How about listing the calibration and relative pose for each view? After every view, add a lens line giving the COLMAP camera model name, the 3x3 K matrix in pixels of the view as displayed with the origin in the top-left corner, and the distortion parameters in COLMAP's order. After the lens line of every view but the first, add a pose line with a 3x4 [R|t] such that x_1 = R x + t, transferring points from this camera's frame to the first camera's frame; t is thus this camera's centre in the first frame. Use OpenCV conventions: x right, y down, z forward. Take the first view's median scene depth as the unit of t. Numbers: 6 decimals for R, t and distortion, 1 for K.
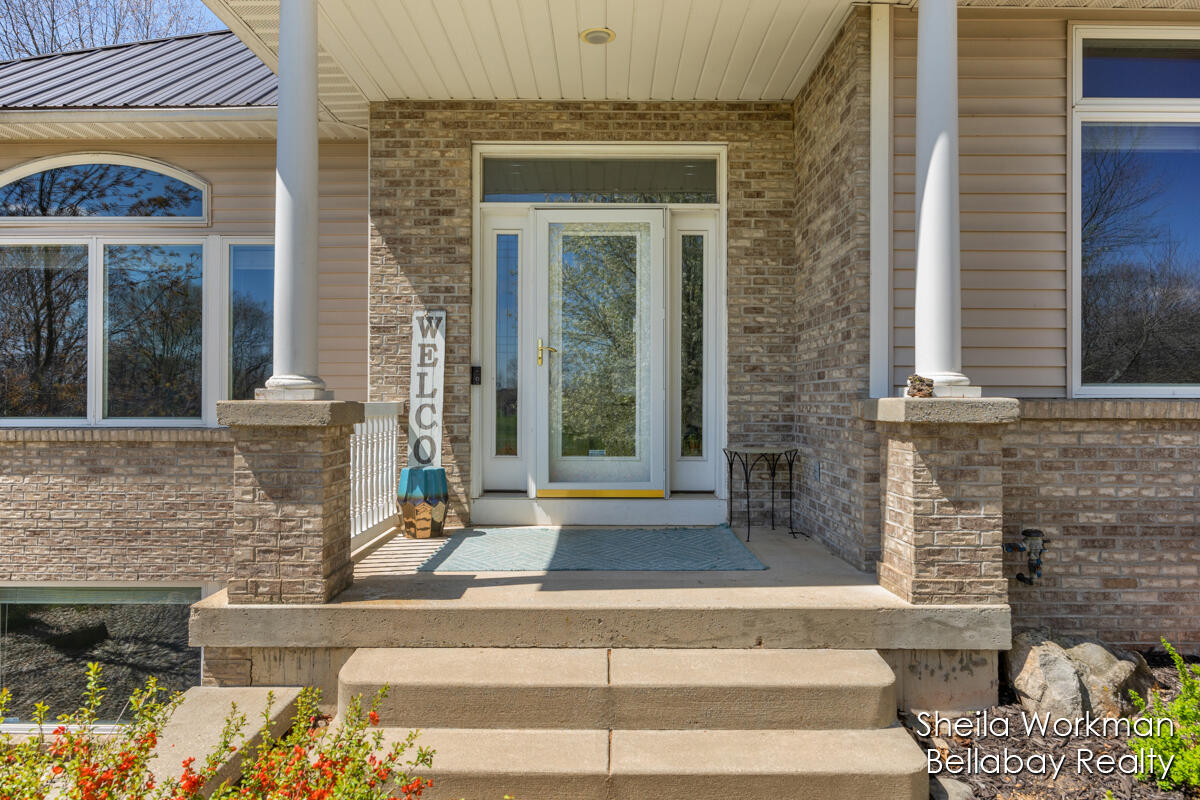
lens RADIAL K [[822.8, 0, 600.9], [0, 822.8, 399.8], [0, 0, 1]] dist [-0.006074, 0.002597]
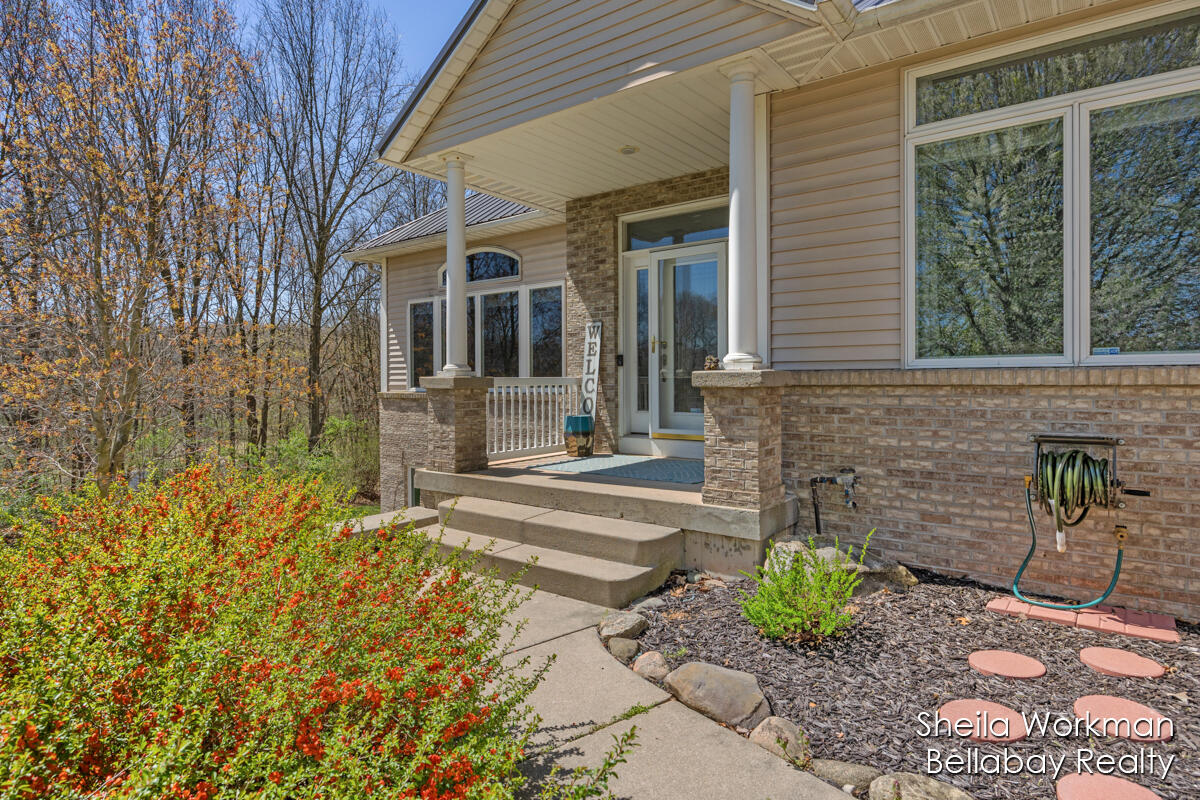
lens RADIAL K [[702.6, 0, 600.0], [0, 702.6, 393.1], [0, 0, 1]] dist [-0.005960, -0.000422]
pose [[0.779688, 0.005287, -0.626146, 0.881895], [0.007768, 0.999806, 0.018115, 0.012122], [0.626121, -0.018988, 0.779495, -0.129364]]
